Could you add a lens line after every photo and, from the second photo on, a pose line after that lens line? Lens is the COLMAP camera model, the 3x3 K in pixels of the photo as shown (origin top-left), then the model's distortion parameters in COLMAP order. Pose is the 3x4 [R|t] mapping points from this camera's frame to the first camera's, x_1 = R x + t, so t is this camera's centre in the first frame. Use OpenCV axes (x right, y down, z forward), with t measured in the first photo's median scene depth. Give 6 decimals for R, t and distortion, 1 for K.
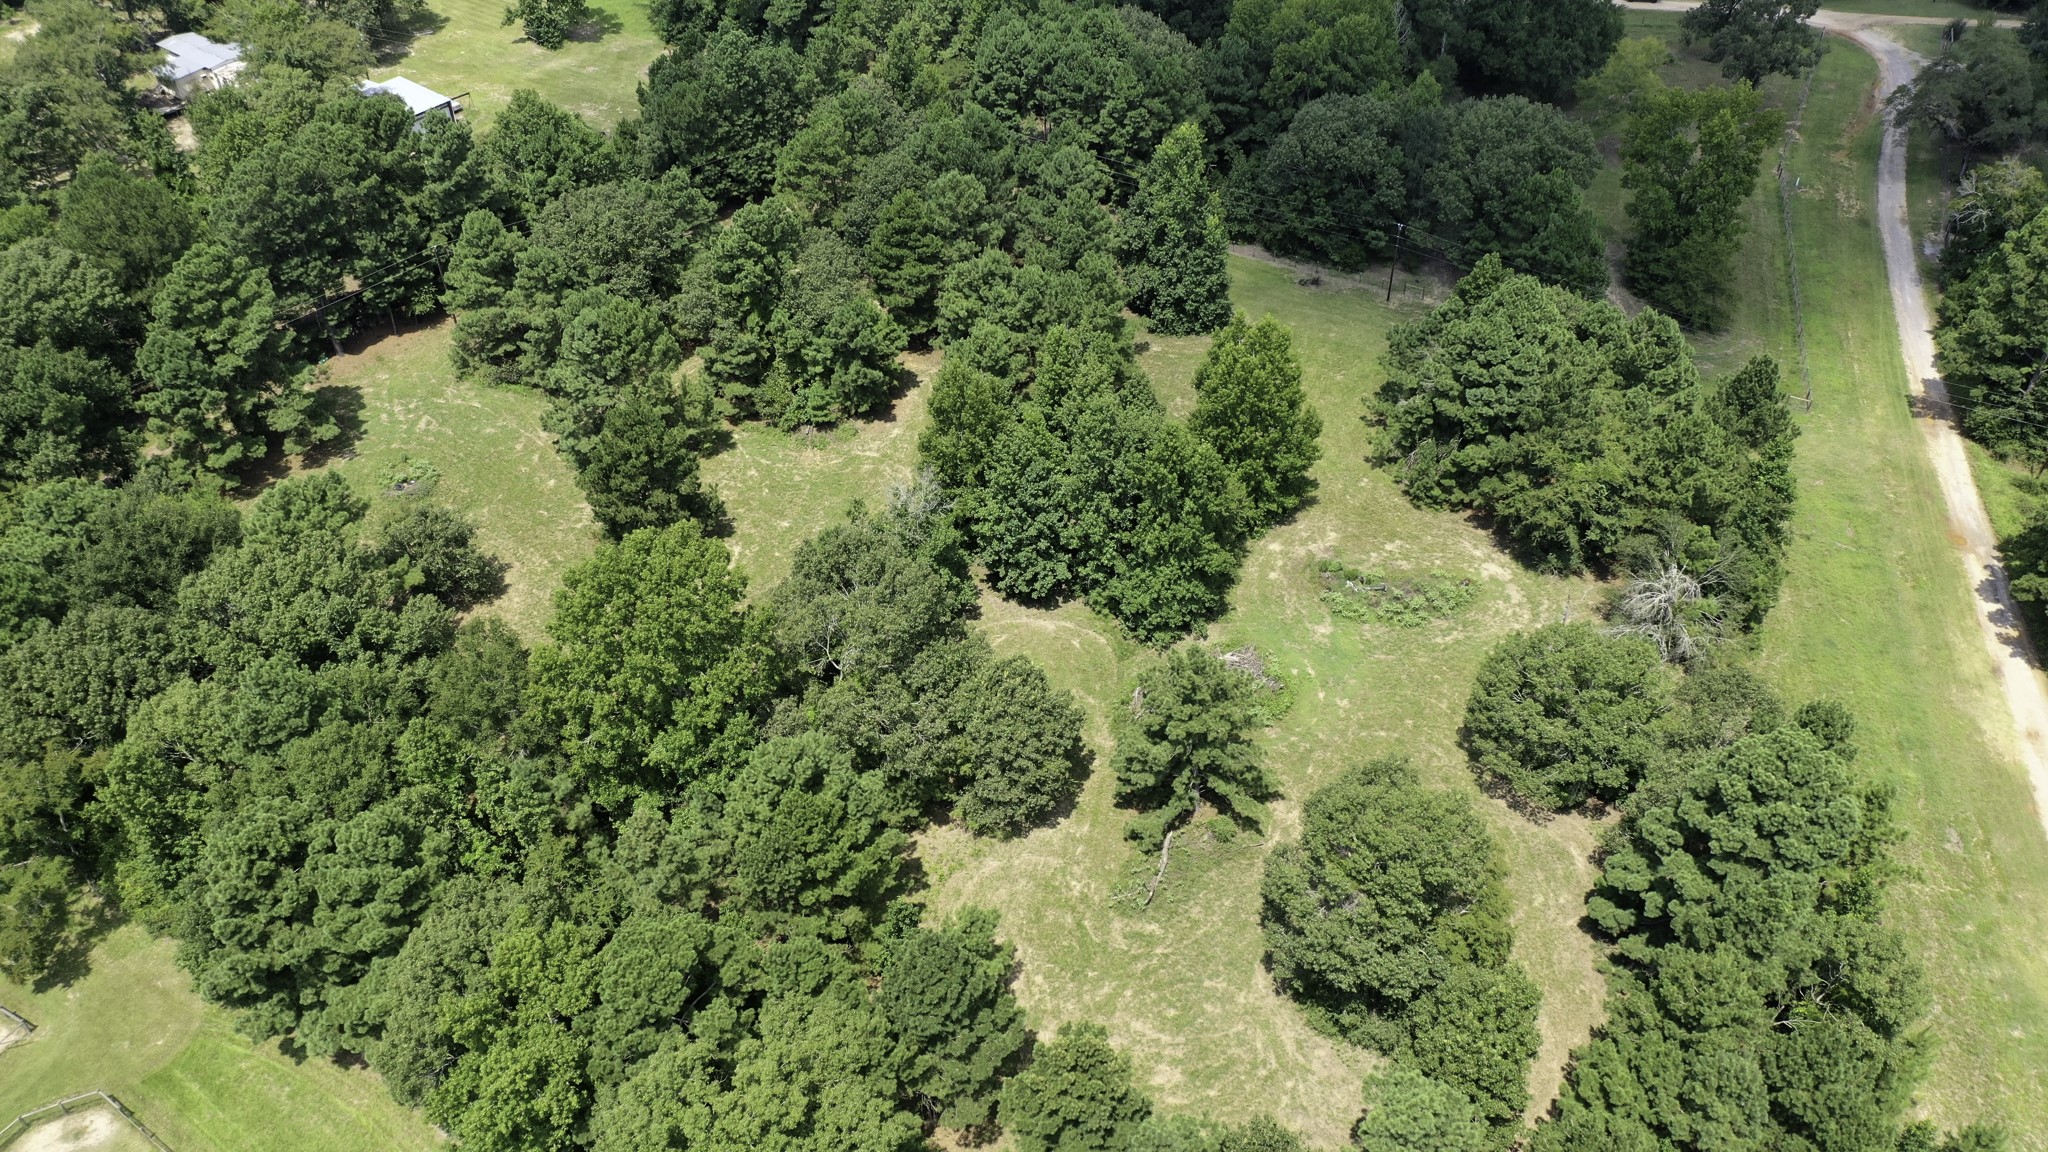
lens RADIAL K [[1623.6, 0, 1023.4], [0, 1623.6, 578.8], [0, 0, 1]] dist [0.017338, 0.001673]
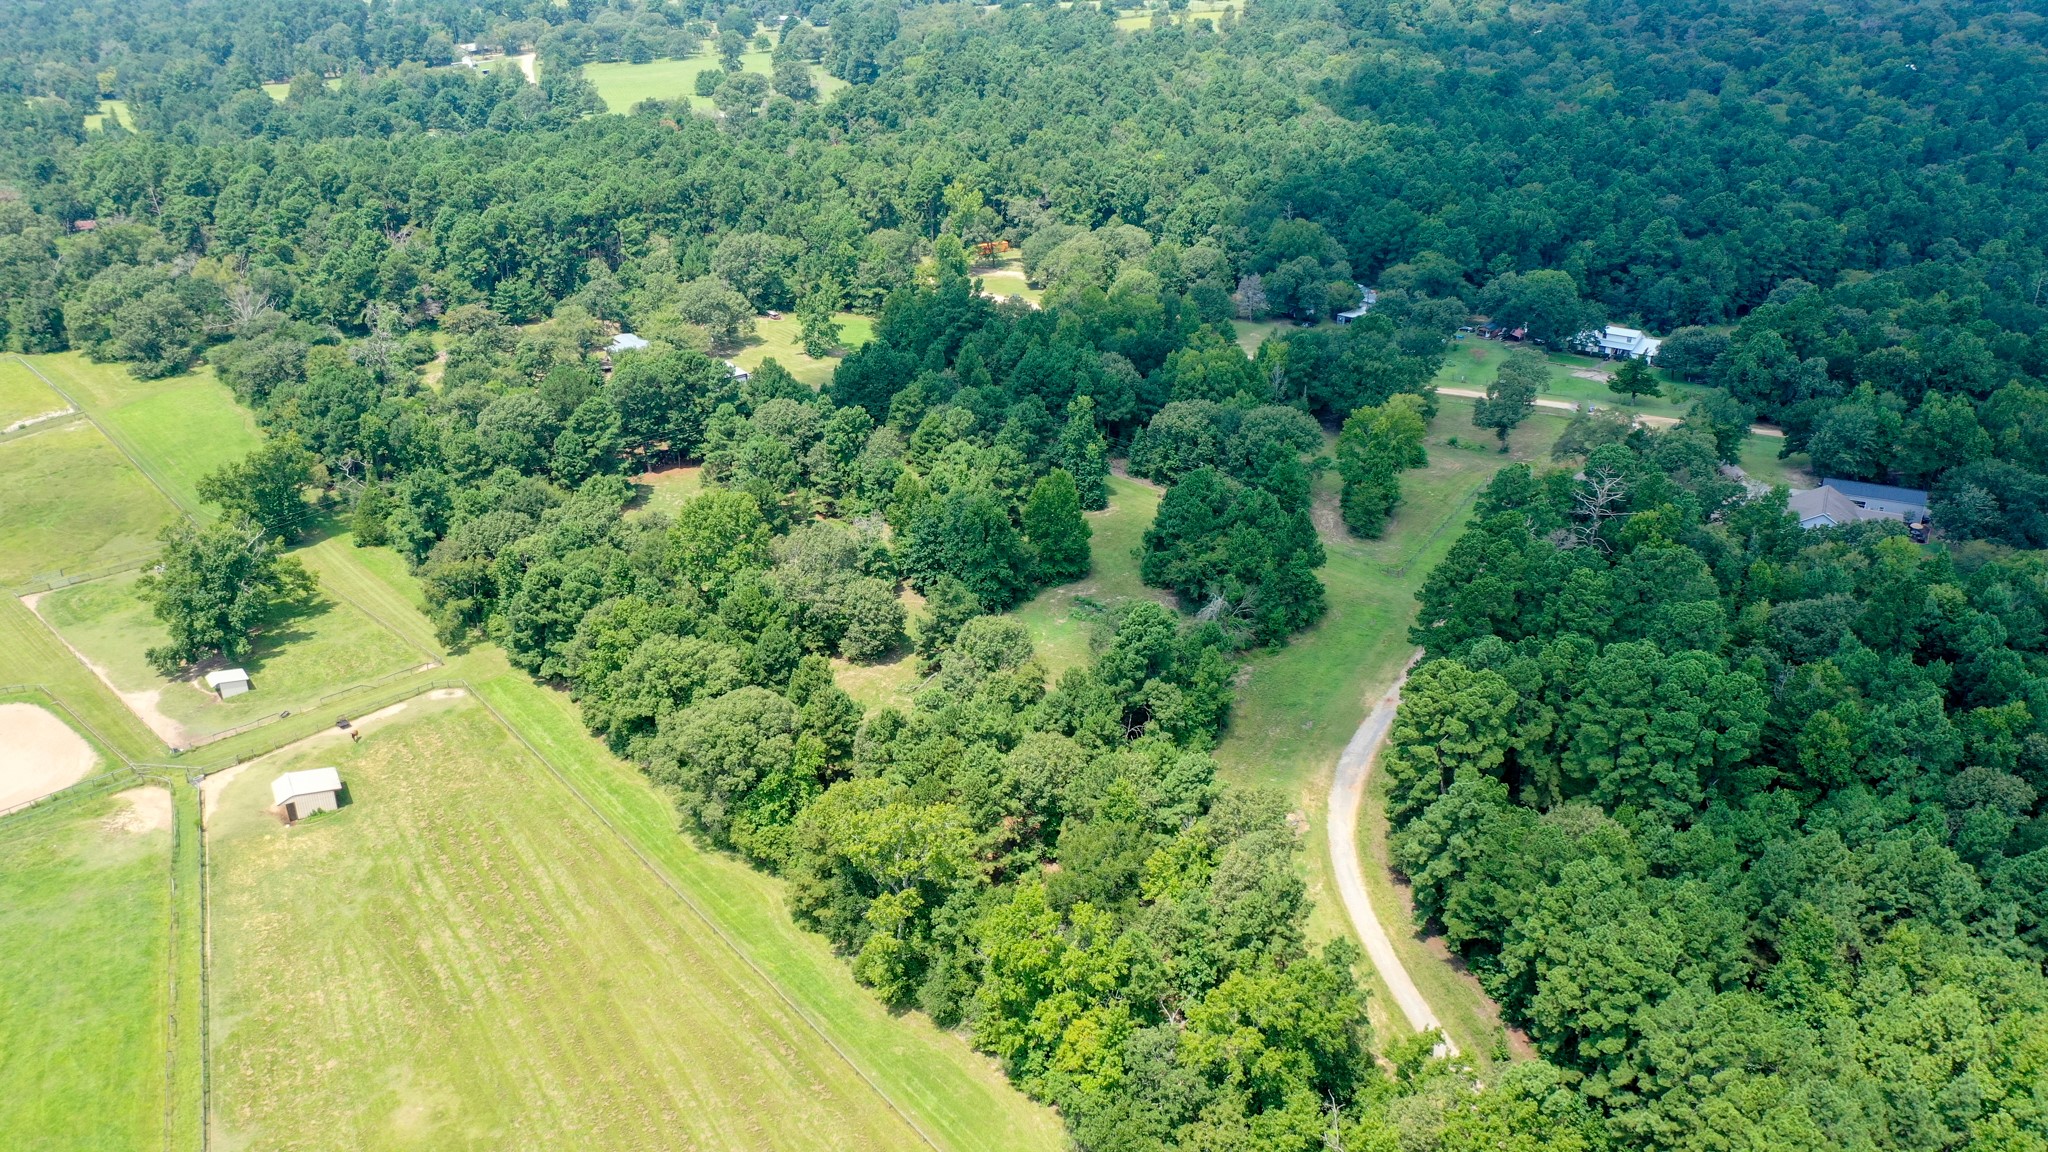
lens RADIAL K [[1618.0, 0, 1024.7], [0, 1618.0, 573.9], [0, 0, 1]] dist [0.008704, 0.000926]
pose [[0.964651, 0.109956, -0.239494, 0.517693], [-0.169808, 0.954327, -0.245817, 0.399019], [0.201527, 0.277796, 0.939264, -0.734229]]
